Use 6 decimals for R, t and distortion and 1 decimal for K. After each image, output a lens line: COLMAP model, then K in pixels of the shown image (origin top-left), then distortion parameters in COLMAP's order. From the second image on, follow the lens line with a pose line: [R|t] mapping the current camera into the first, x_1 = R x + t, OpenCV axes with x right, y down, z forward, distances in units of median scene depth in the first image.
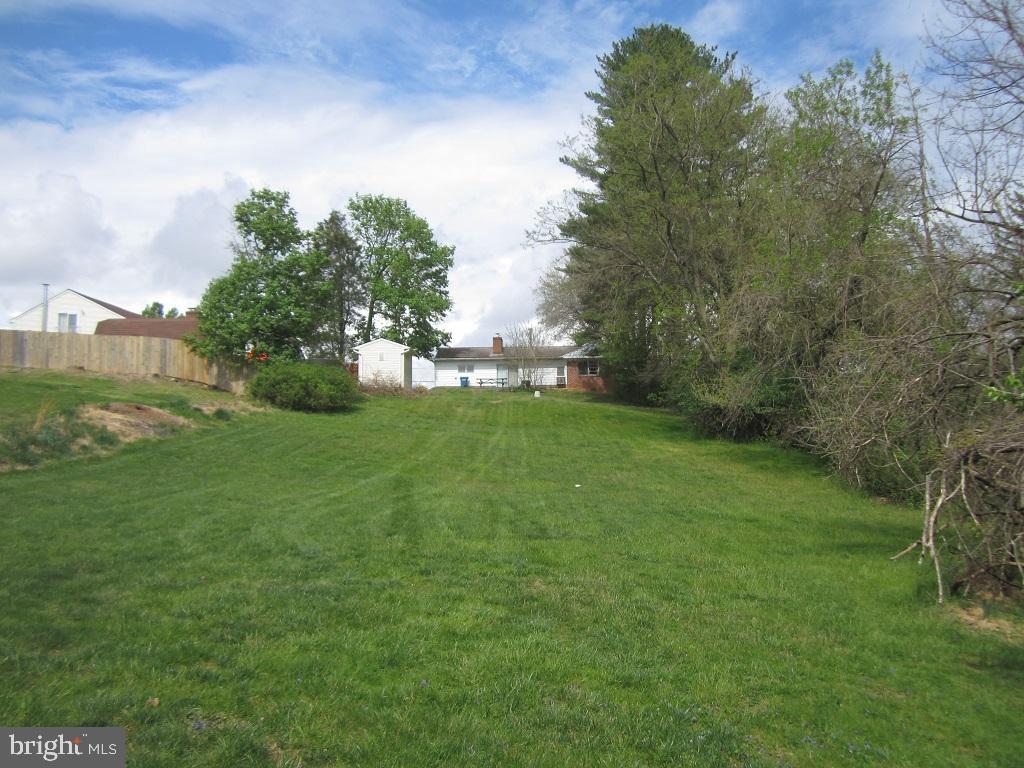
lens RADIAL K [[837.7, 0, 512.0], [0, 837.7, 384.0], [0, 0, 1]] dist [0.000148, -0.000027]
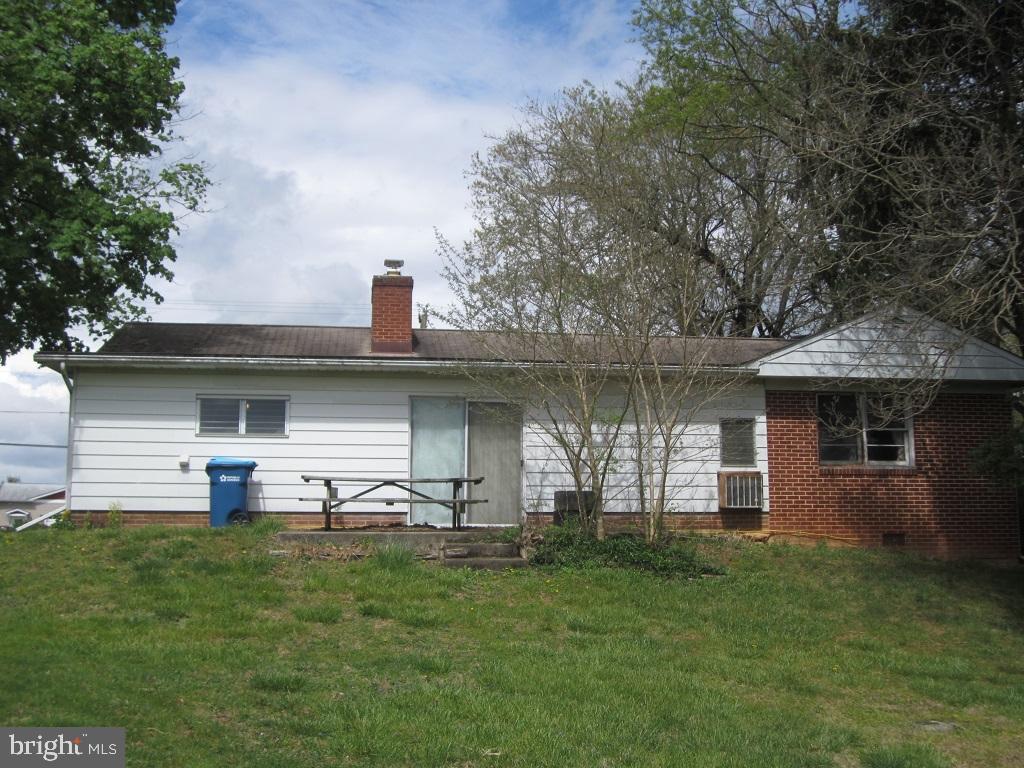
lens RADIAL K [[1141.5, 0, 512.0], [0, 1141.5, 384.0], [0, 0, 1]] dist [-0.108170, -0.015624]
pose [[0.981703, 0.032374, 0.187646, -0.043849], [-0.022131, 0.998161, -0.056427, -0.012616], [-0.189128, 0.051242, 0.980615, 0.748941]]
